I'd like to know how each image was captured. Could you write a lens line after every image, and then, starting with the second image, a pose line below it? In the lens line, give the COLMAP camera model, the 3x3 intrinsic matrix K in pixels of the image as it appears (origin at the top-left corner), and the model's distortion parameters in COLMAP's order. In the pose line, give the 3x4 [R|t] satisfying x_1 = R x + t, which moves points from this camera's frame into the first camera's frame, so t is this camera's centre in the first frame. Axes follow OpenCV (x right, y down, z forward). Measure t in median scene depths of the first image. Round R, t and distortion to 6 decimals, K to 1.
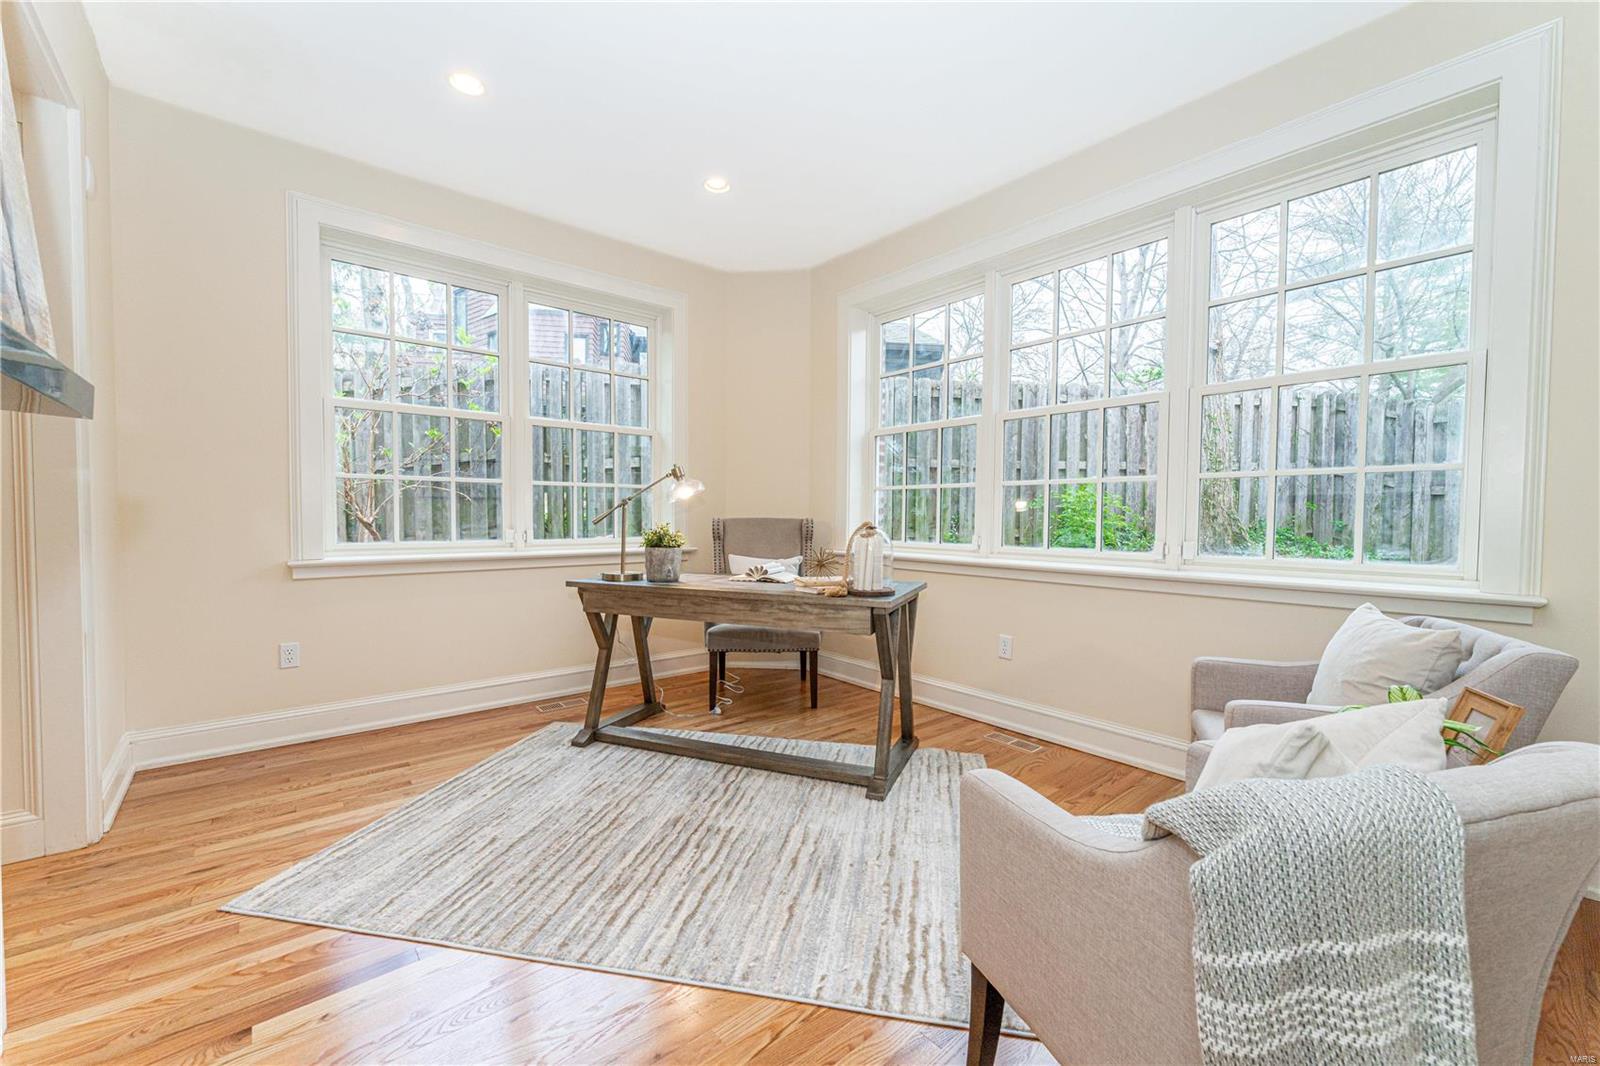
lens RADIAL K [[632.0, 0, 800.0], [0, 632.0, 533.0], [0, 0, 1]] dist [0.000812, 0.000008]
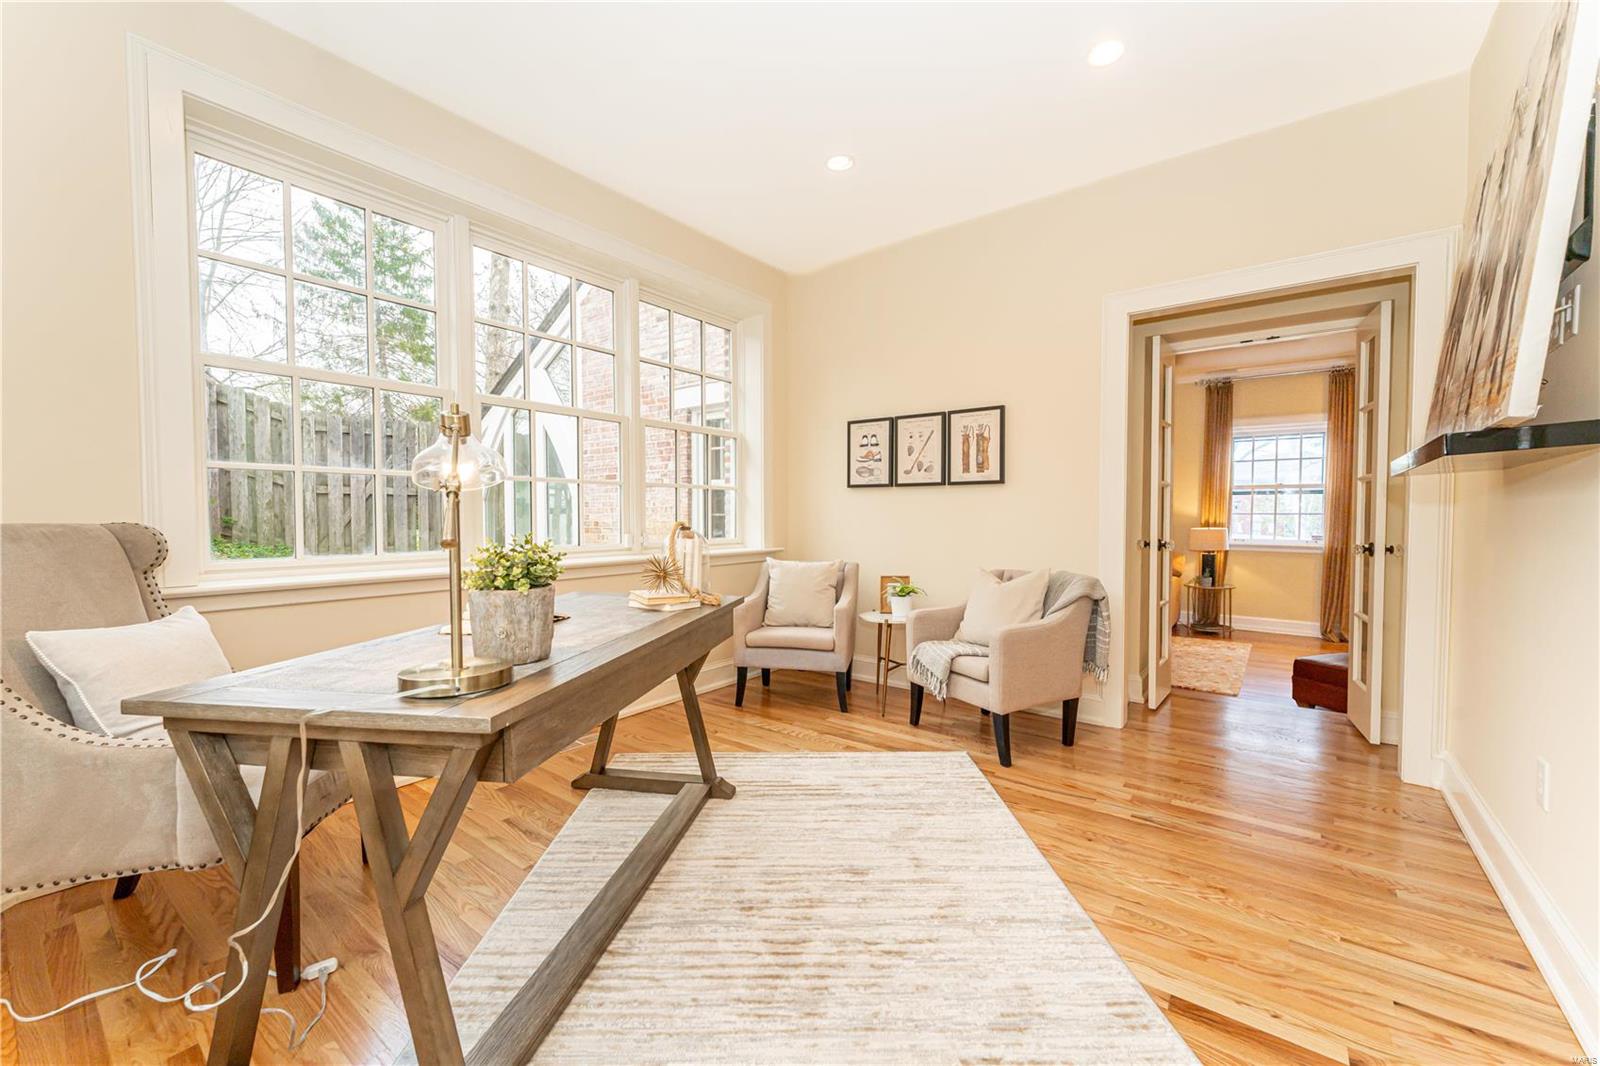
lens RADIAL K [[632.0, 0, 800.0], [0, 632.0, 533.0], [0, 0, 1]] dist [0.000812, 0.000008]
pose [[-0.215938, -0.032557, 0.975864, -0.299917], [0.024660, 0.998943, 0.038784, -0.011251], [-0.976096, 0.032439, -0.214907, 0.376637]]
